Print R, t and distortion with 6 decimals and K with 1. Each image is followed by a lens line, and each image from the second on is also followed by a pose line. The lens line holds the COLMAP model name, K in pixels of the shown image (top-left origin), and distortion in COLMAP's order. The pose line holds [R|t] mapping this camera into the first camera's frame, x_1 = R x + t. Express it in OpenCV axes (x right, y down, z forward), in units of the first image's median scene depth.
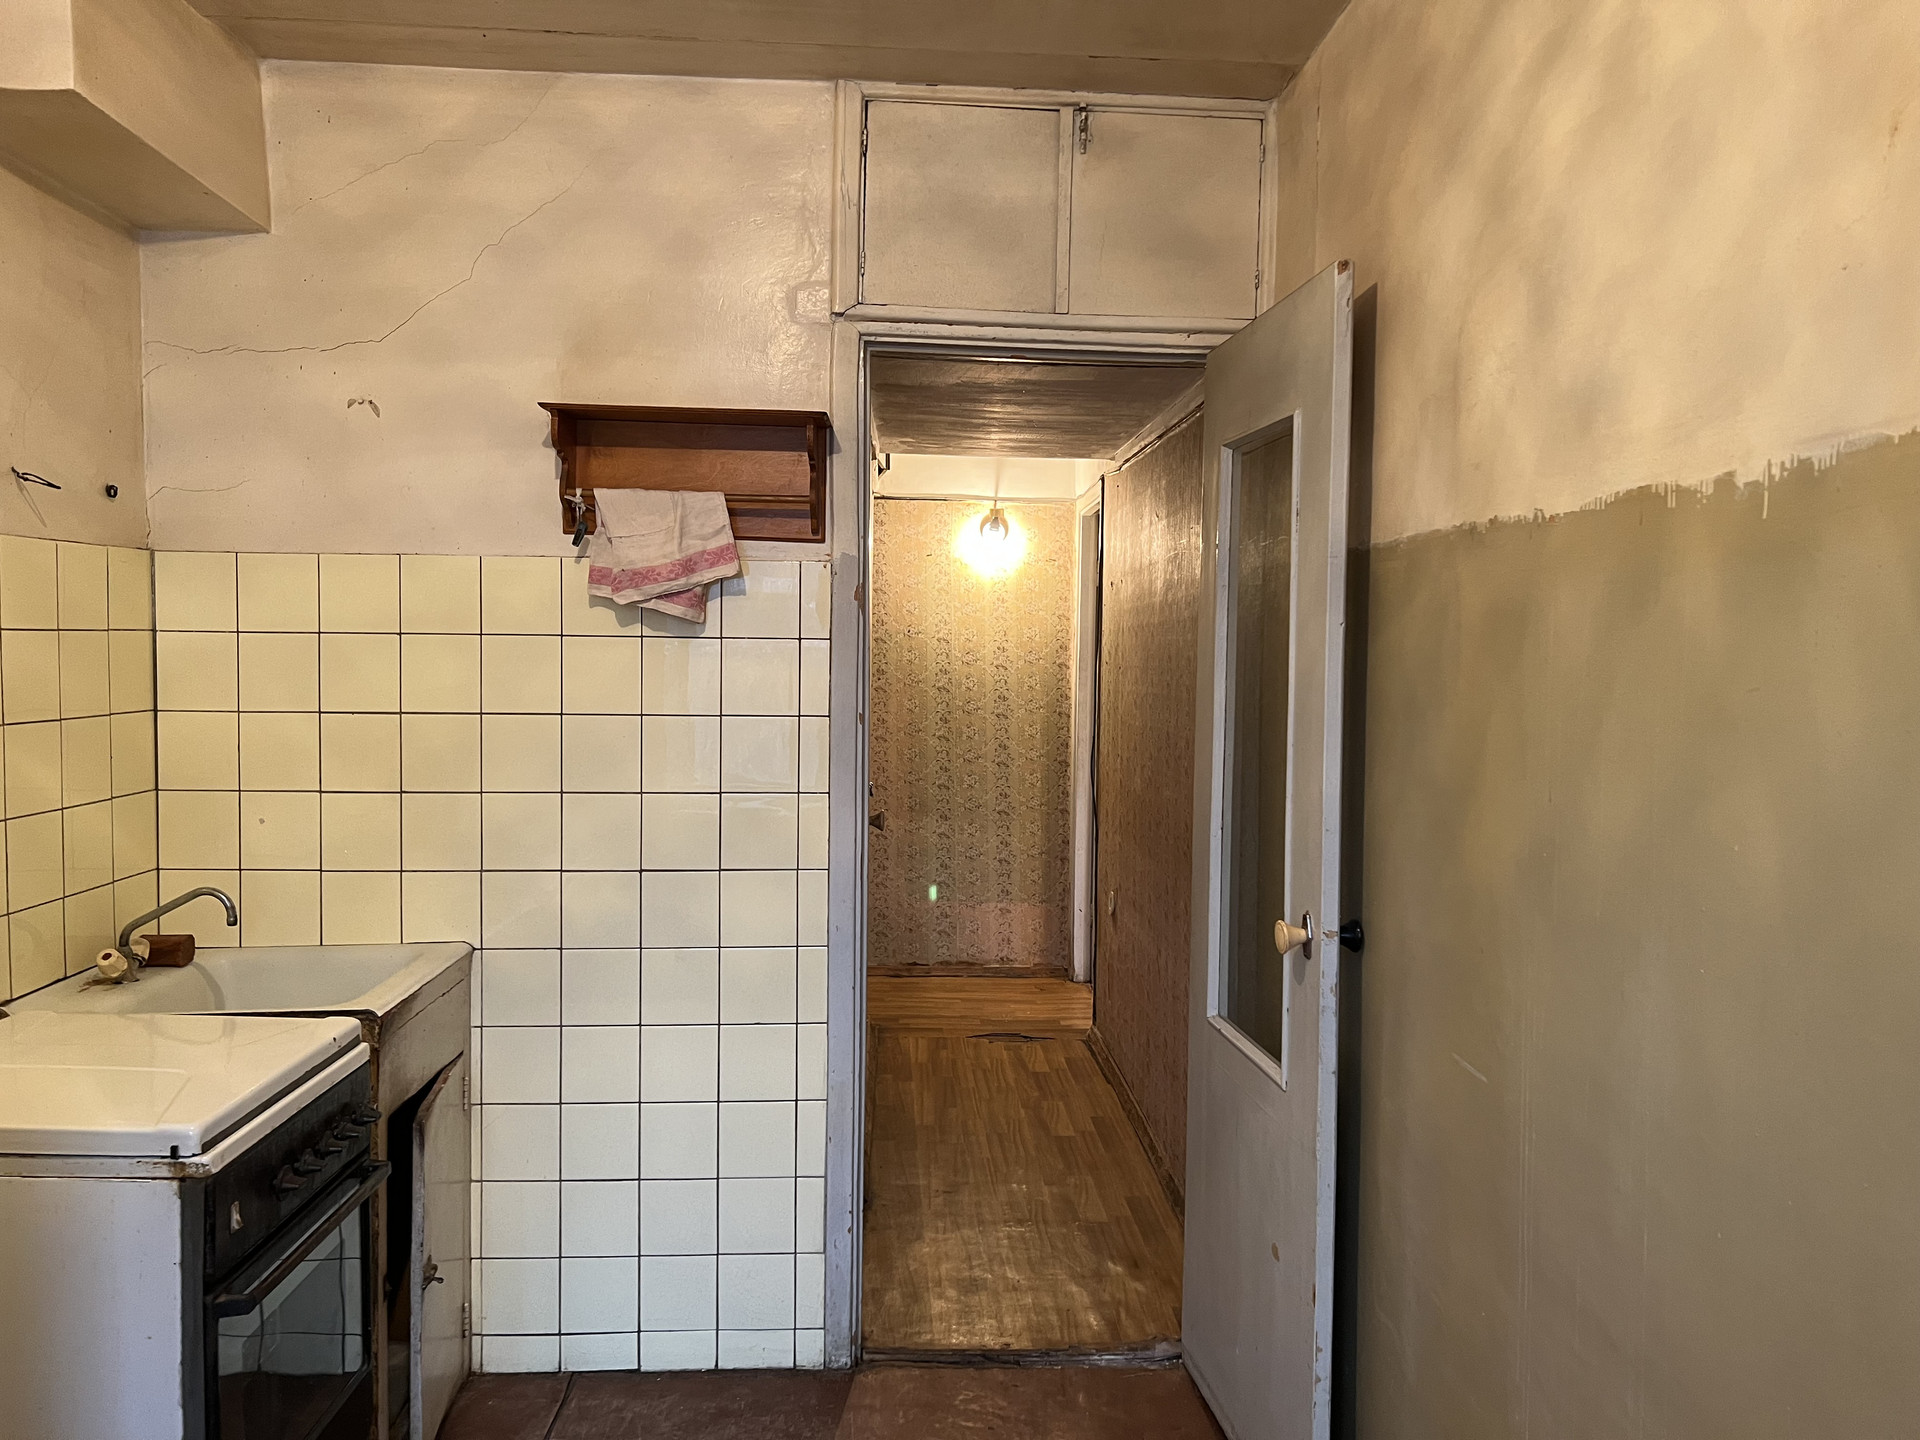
lens RADIAL K [[1444.9, 0, 962.0], [0, 1444.9, 716.7], [0, 0, 1]] dist [0.070669, -0.077011]
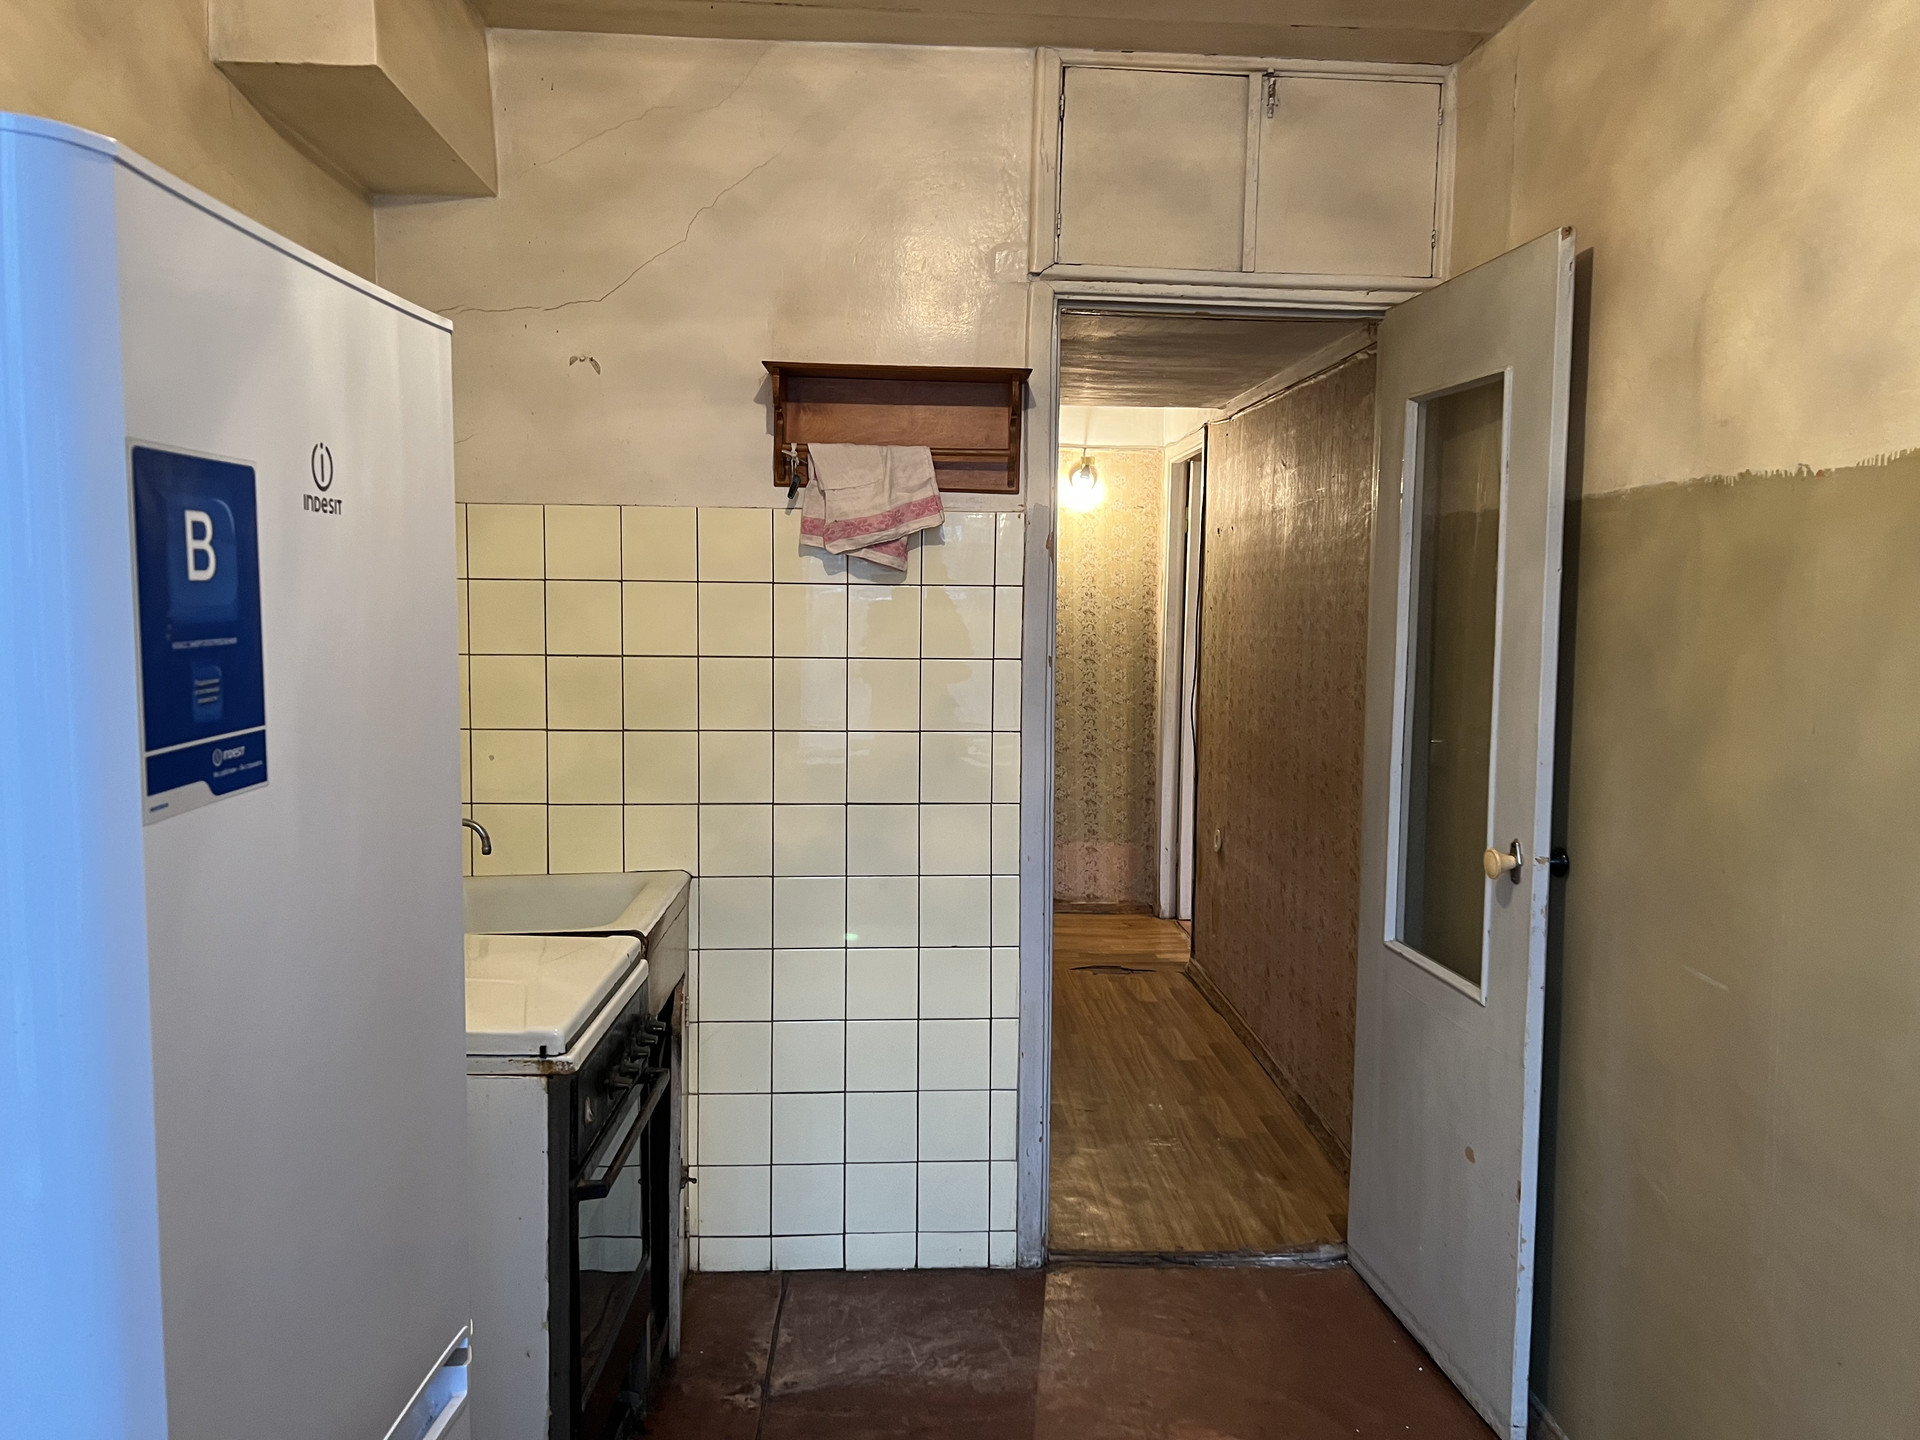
lens RADIAL K [[1444.9, 0, 972.0], [0, 1444.9, 710.7], [0, 0, 1]] dist [0.070669, -0.077011]
pose [[0.999990, -0.001074, 0.004358, -0.136305], [0.000929, 0.999449, 0.033171, 0.002522], [-0.004391, -0.033166, 0.999440, -0.056826]]
